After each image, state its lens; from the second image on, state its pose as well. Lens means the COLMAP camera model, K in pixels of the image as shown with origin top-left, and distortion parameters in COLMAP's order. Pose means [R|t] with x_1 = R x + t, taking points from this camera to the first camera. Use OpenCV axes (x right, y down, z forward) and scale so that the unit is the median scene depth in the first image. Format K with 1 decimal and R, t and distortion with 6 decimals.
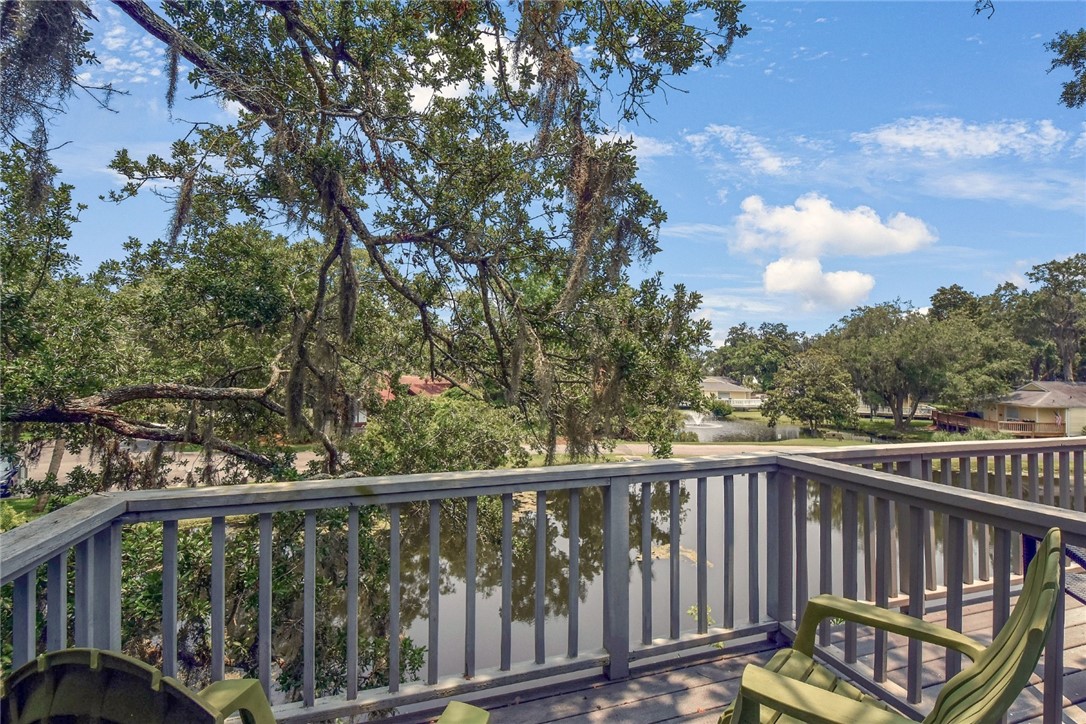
lens RADIAL K [[528.3, 0, 547.6], [0, 528.3, 365.2], [0, 0, 1]] dist [-0.023107, -0.000576]
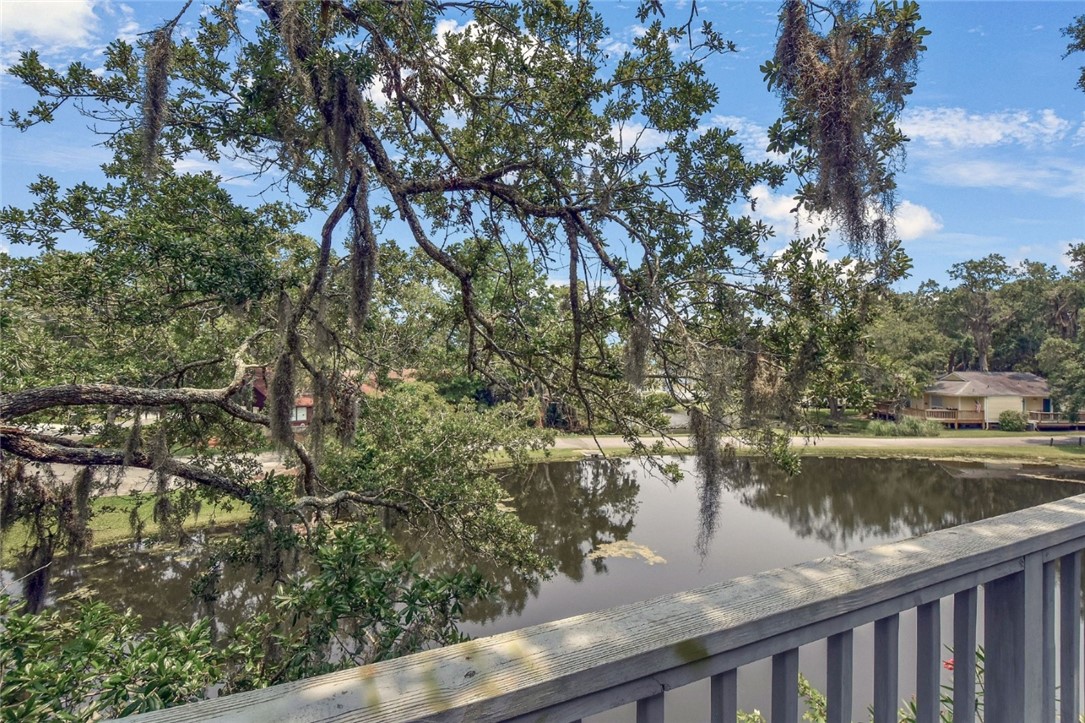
lens RADIAL K [[527.8, 0, 548.2], [0, 527.8, 358.0], [0, 0, 1]] dist [-0.023107, -0.000576]
pose [[0.994193, -0.004240, 0.107525, -0.142327], [0.004404, 0.999989, -0.001285, 0.002057], [-0.107519, 0.001751, 0.994202, 0.169180]]
